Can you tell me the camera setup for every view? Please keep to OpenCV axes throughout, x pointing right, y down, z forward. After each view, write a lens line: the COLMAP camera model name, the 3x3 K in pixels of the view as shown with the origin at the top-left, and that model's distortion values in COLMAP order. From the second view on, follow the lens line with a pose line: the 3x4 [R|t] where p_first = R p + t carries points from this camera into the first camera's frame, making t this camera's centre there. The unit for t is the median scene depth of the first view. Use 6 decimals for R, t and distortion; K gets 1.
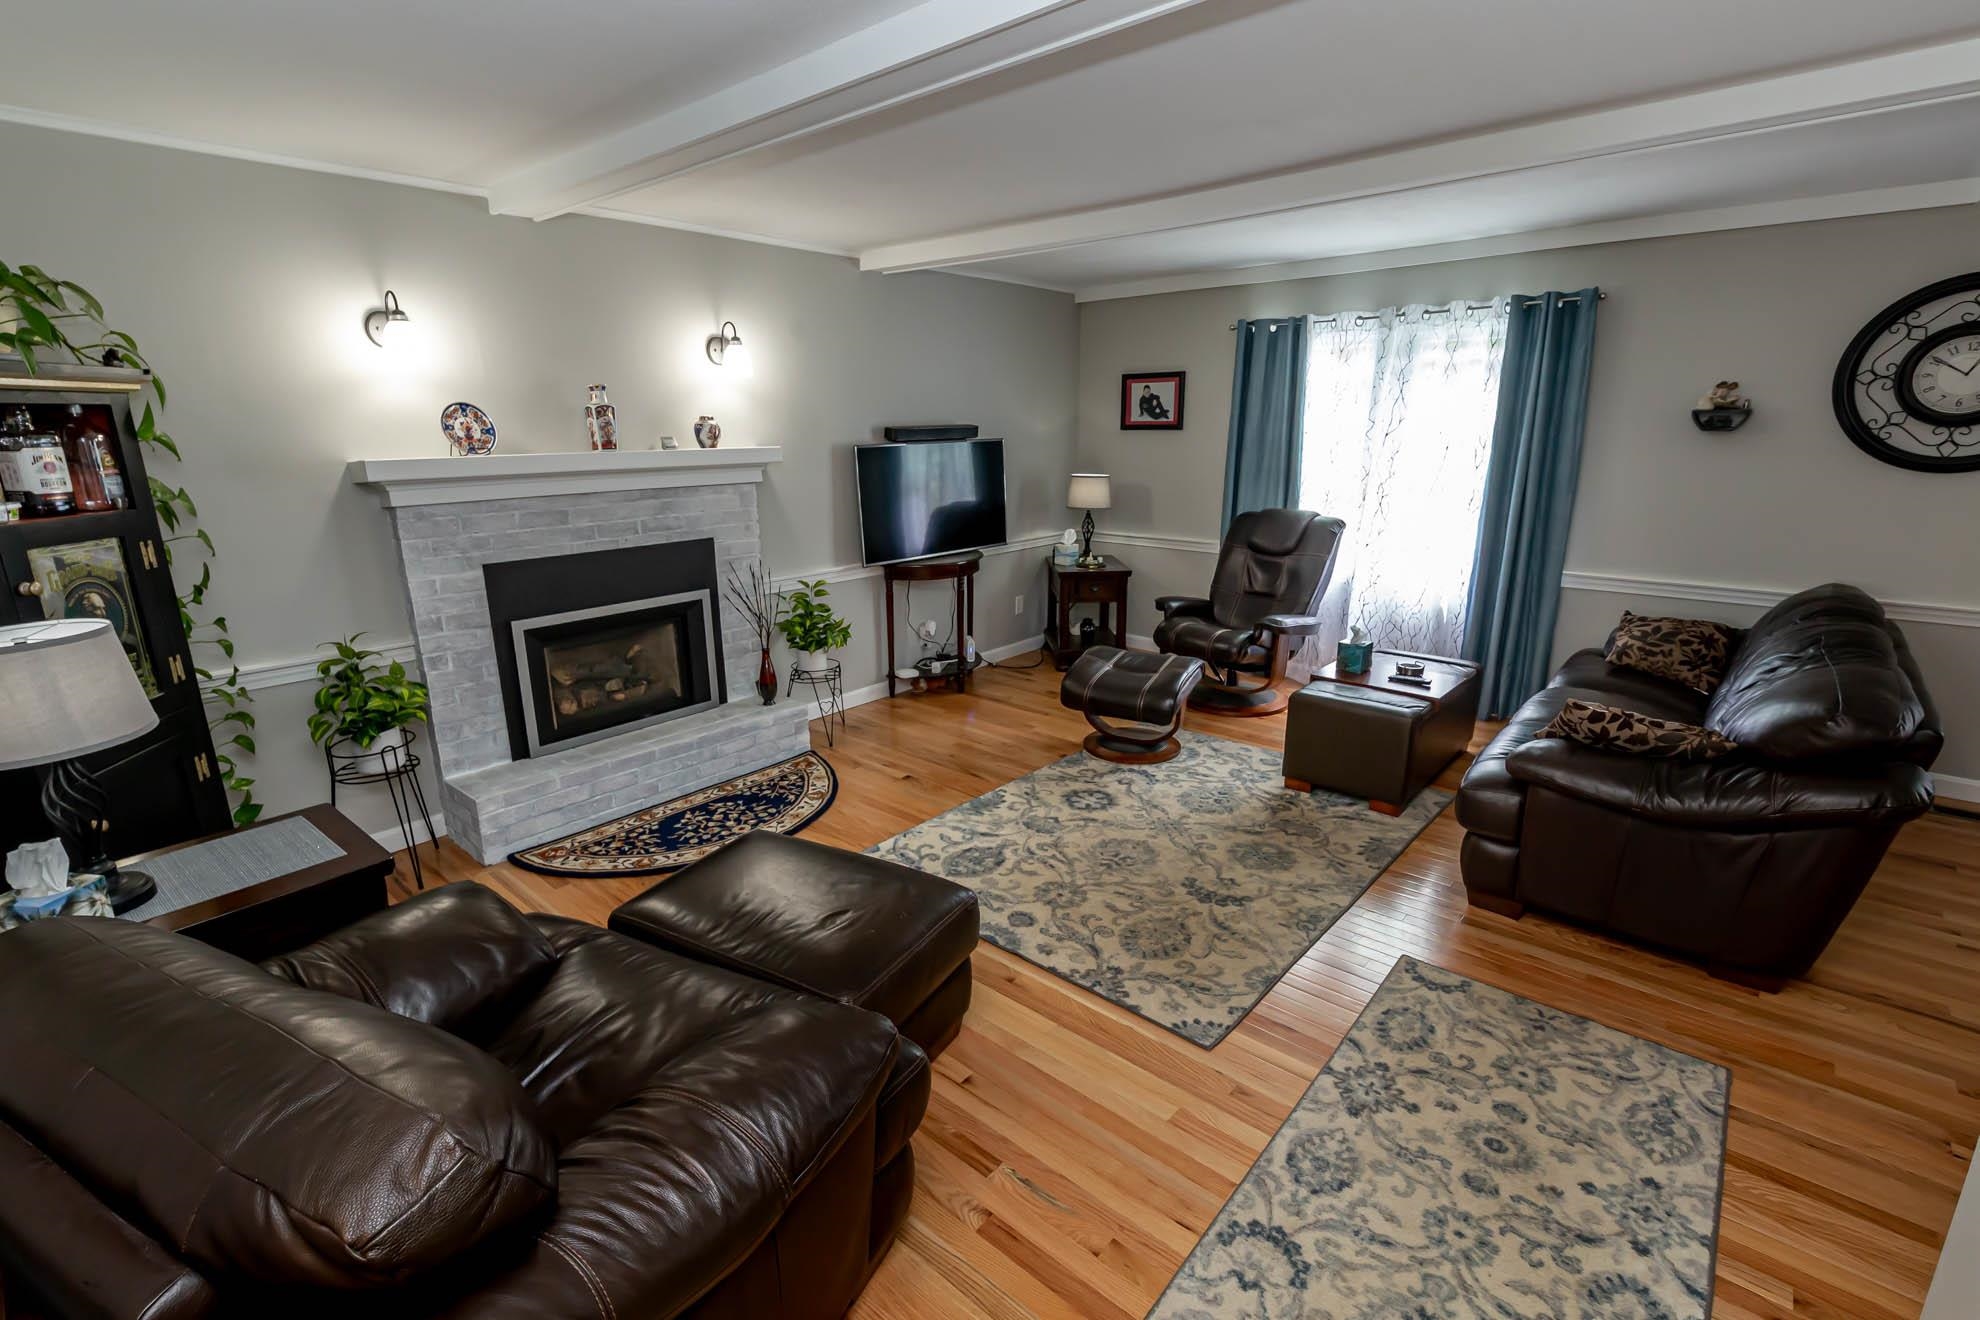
lens RADIAL K [[855.5, 0, 1008.7], [0, 855.5, 655.3], [0, 0, 1]] dist [-0.002089, -0.000575]
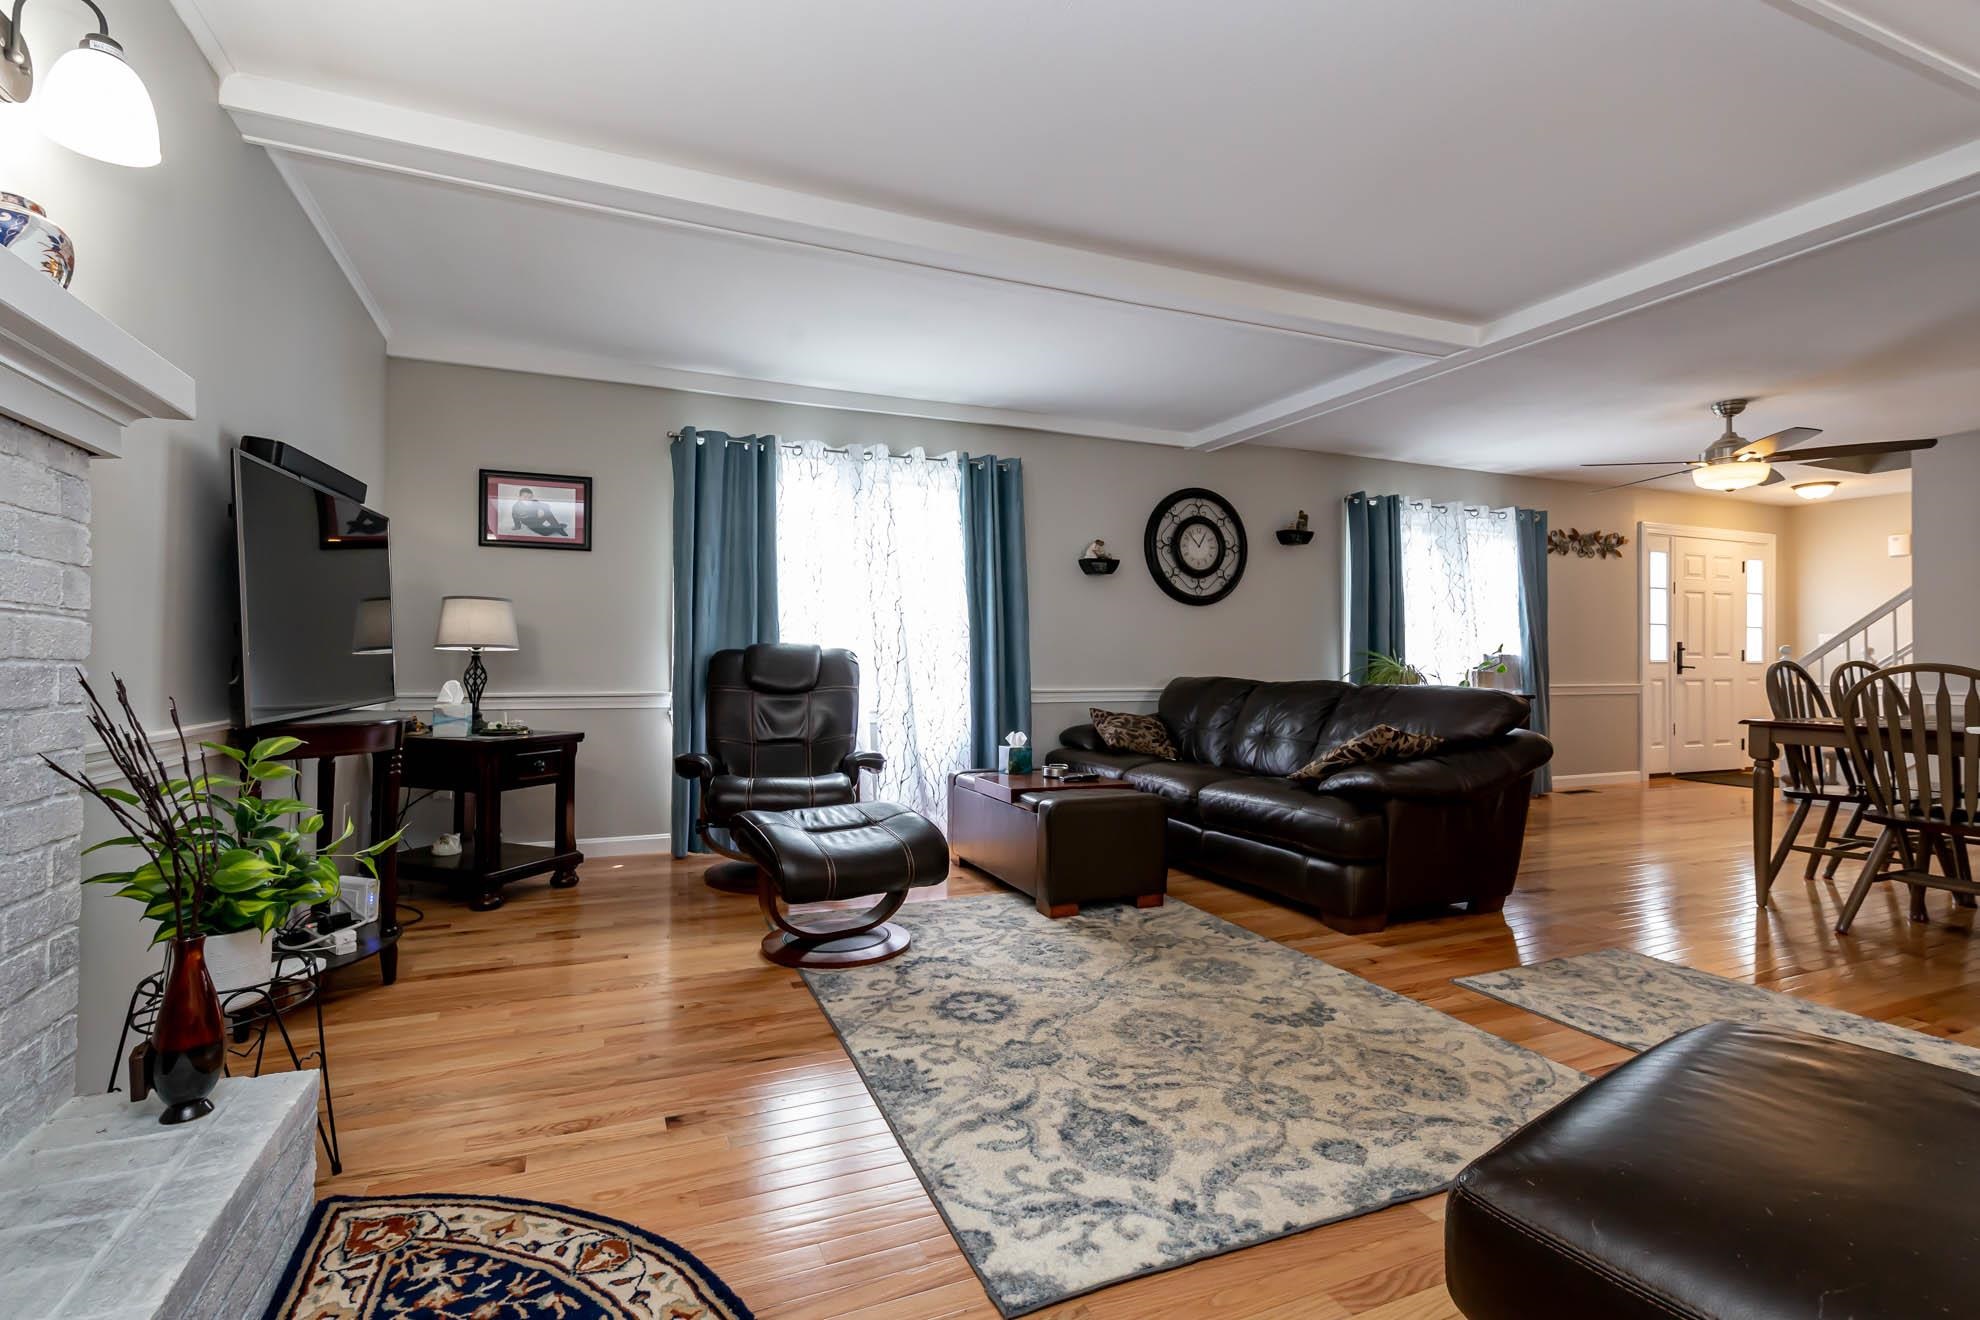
lens RADIAL K [[855.5, 0, 898.2], [0, 855.5, 674.4], [0, 0, 1]] dist [-0.002089, -0.000575]
pose [[0.483733, 0.010094, 0.875157, -0.505792], [0.213113, 0.968478, -0.128966, -0.004187], [-0.848873, 0.248893, 0.466334, 0.683961]]
